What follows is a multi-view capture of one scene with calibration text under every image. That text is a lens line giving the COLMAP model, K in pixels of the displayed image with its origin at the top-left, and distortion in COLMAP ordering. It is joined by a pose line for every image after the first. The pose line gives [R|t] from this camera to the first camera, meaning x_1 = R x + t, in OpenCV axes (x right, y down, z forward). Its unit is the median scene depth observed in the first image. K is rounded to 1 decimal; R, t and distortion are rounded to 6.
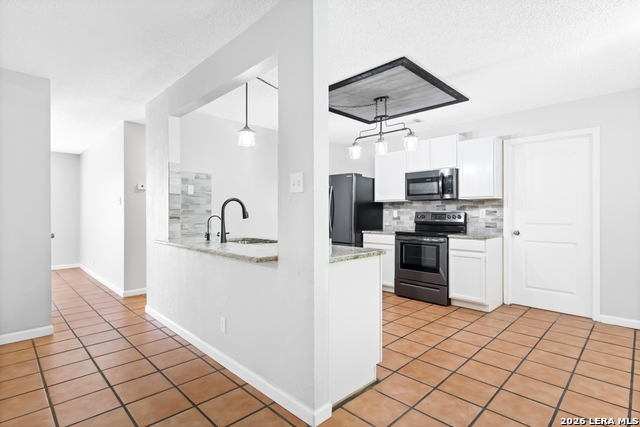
lens RADIAL K [[320.8, 0, 320.0], [0, 320.8, 213.5], [0, 0, 1]] dist [-0.000281, -0.000091]
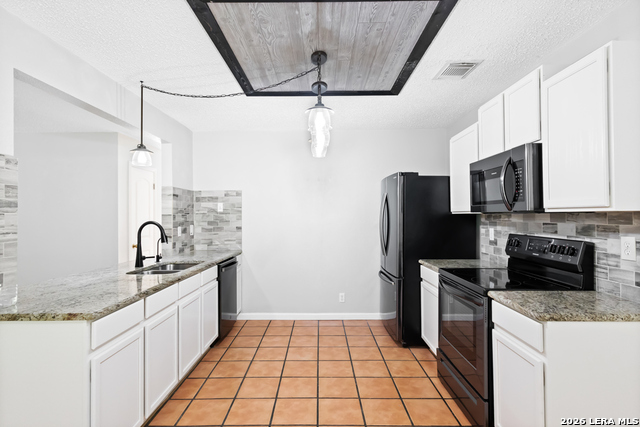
lens RADIAL K [[320.8, 0, 320.0], [0, 320.8, 213.5], [0, 0, 1]] dist [-0.000281, -0.000091]
pose [[0.701847, -0.009524, -0.712264, 0.537479], [0.005896, 0.999954, -0.007561, -0.042364], [0.712303, 0.001107, 0.701871, 0.479401]]
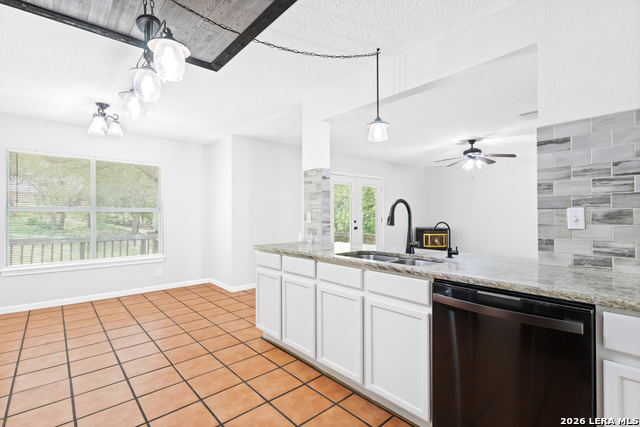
lens RADIAL K [[296.5, 0, 320.0], [0, 296.5, 213.5], [0, 0, 1]] dist [-0.001040, -0.000243]
pose [[-0.998650, -0.000227, 0.051948, -0.070286], [-0.000506, 0.999986, -0.005359, -0.006194], [-0.051946, -0.005378, -0.998635, 1.210287]]
